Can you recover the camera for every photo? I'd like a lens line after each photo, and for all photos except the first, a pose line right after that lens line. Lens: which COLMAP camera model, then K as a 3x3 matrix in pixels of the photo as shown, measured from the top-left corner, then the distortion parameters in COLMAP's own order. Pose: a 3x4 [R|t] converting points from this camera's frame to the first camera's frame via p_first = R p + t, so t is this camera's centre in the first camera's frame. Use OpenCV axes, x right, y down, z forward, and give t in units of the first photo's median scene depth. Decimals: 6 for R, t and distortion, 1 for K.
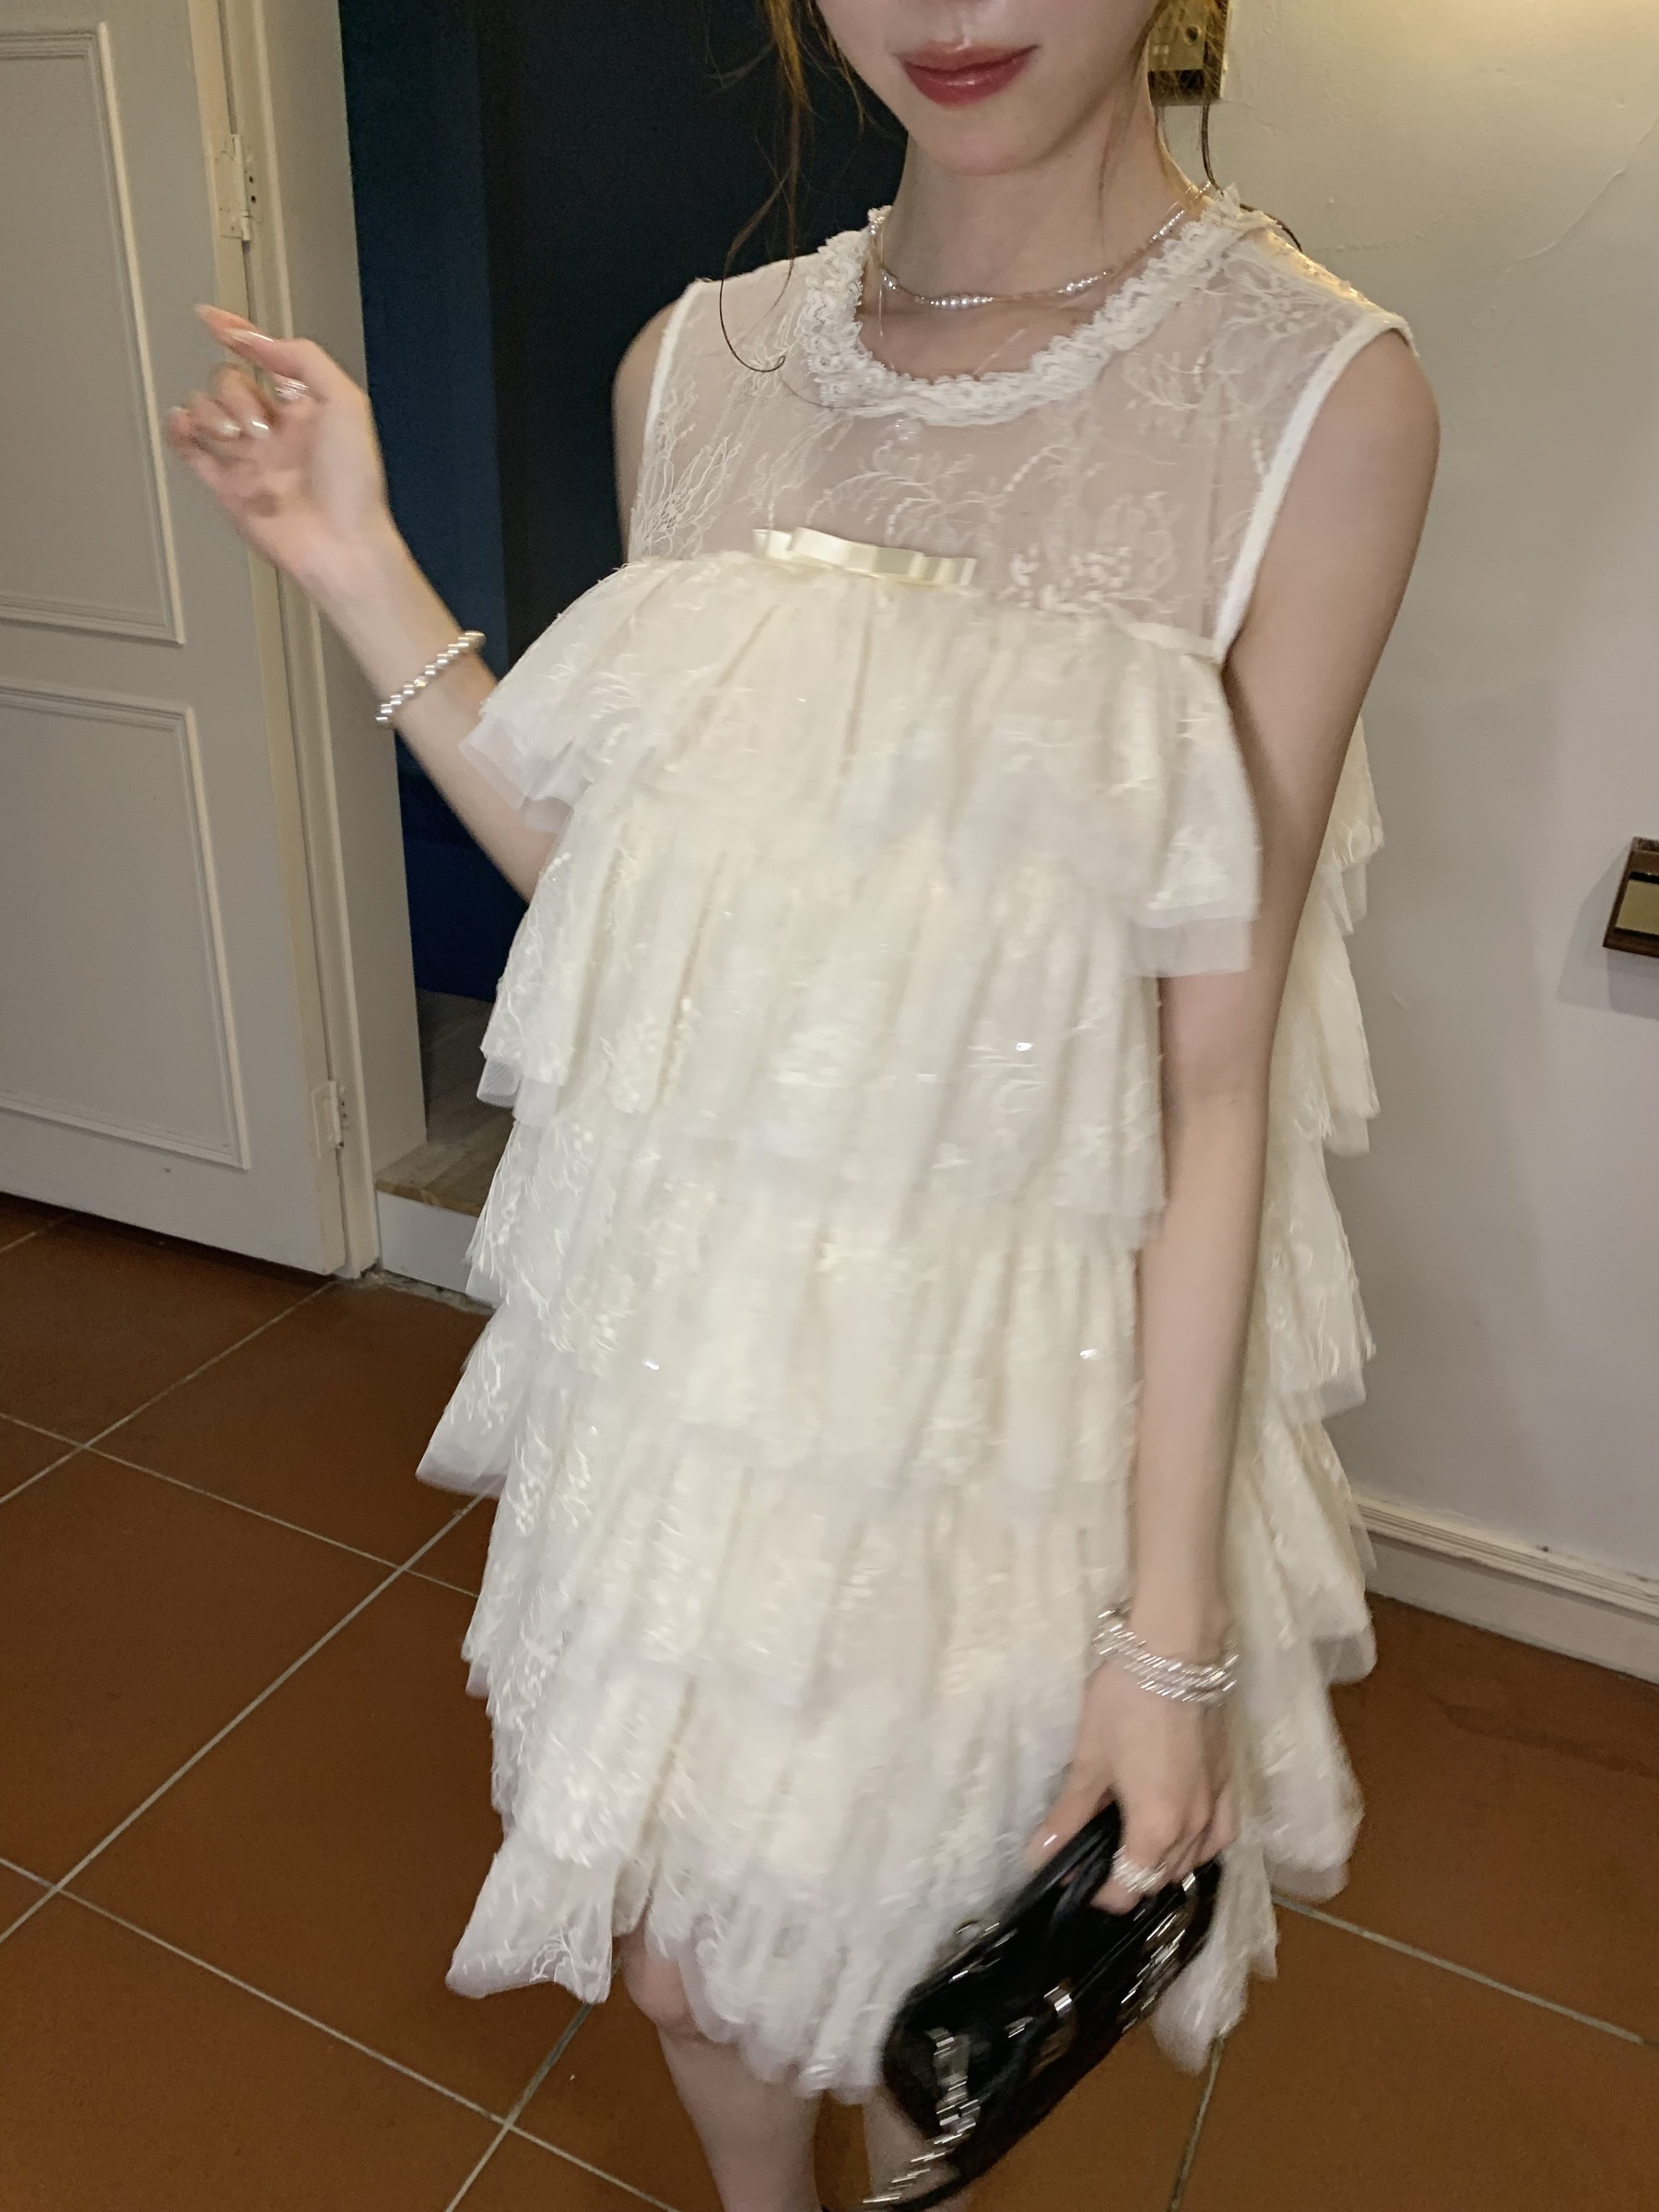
lens RADIAL K [[1658.5, 0, 841.2], [0, 1658.5, 1116.1], [0, 0, 1]] dist [0.006352, 0.000034]
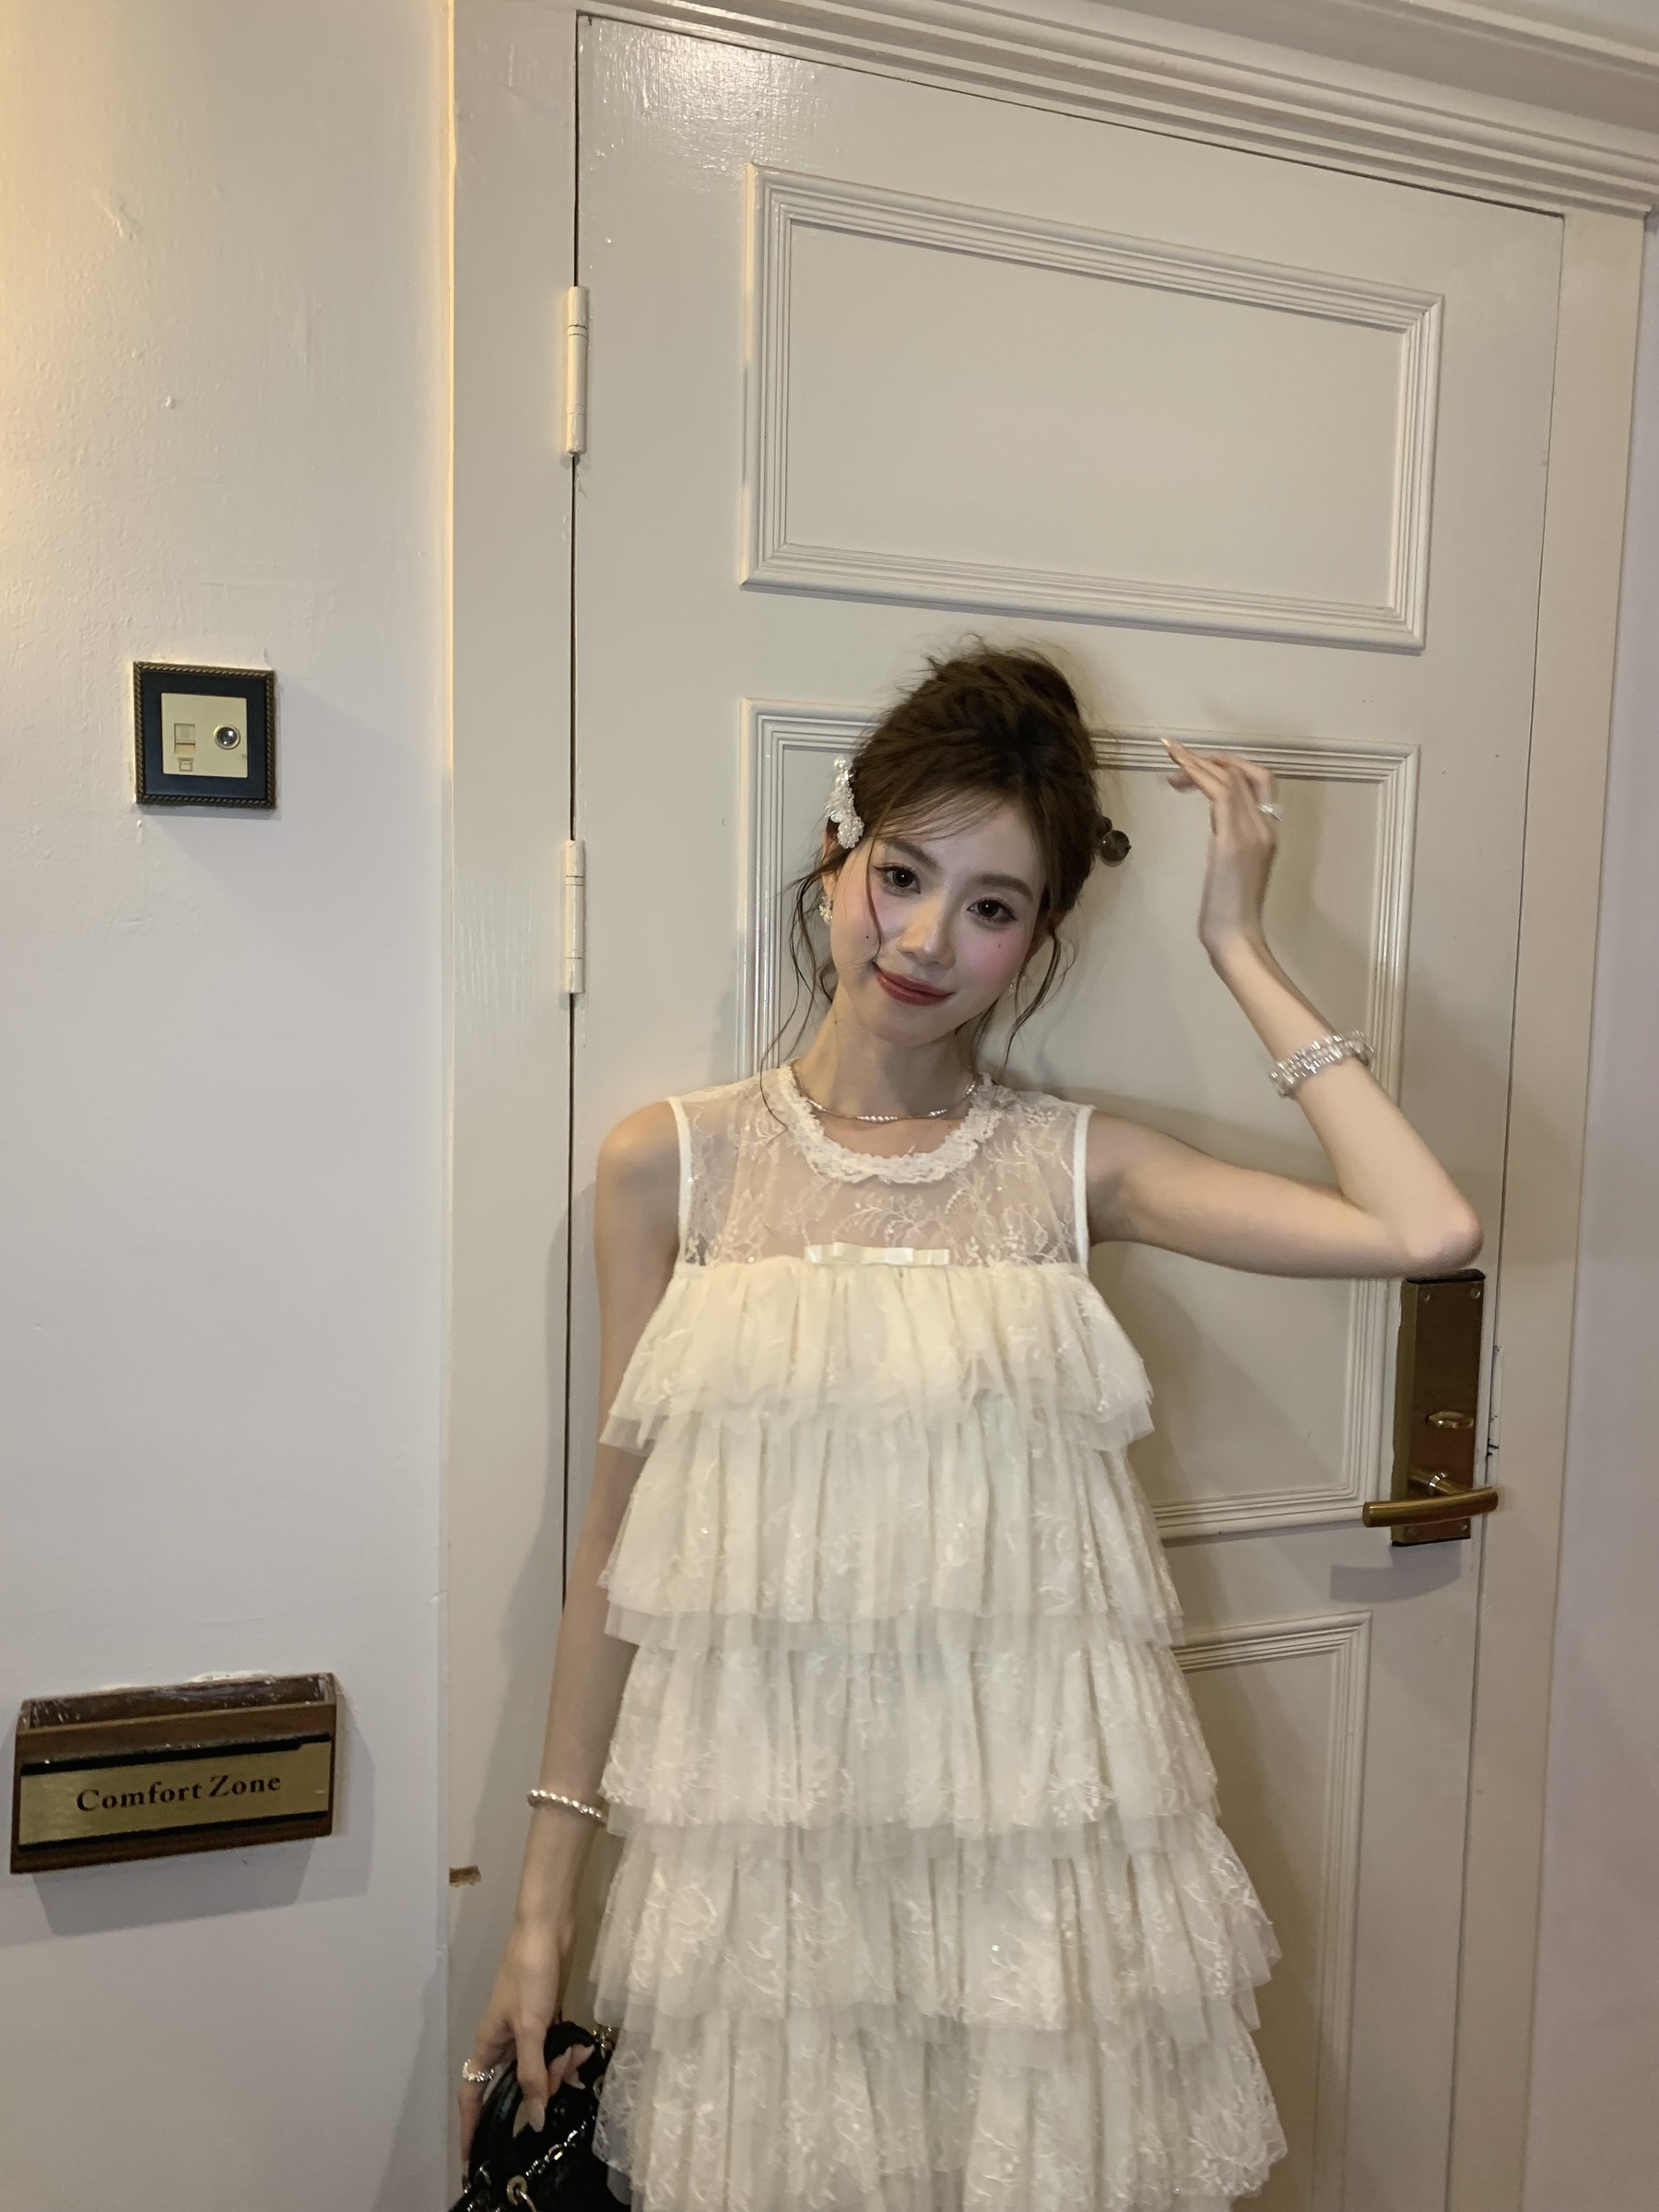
lens RADIAL K [[1663.8, 0, 837.2], [0, 1663.8, 1103.4], [0, 0, 1]] dist [-0.000433, 0.005679]
pose [[0.709264, -0.082774, 0.700067, 0.166890], [0.299773, 0.934232, -0.193250, -0.112387], [-0.638029, 0.346927, 0.687431, 0.132546]]
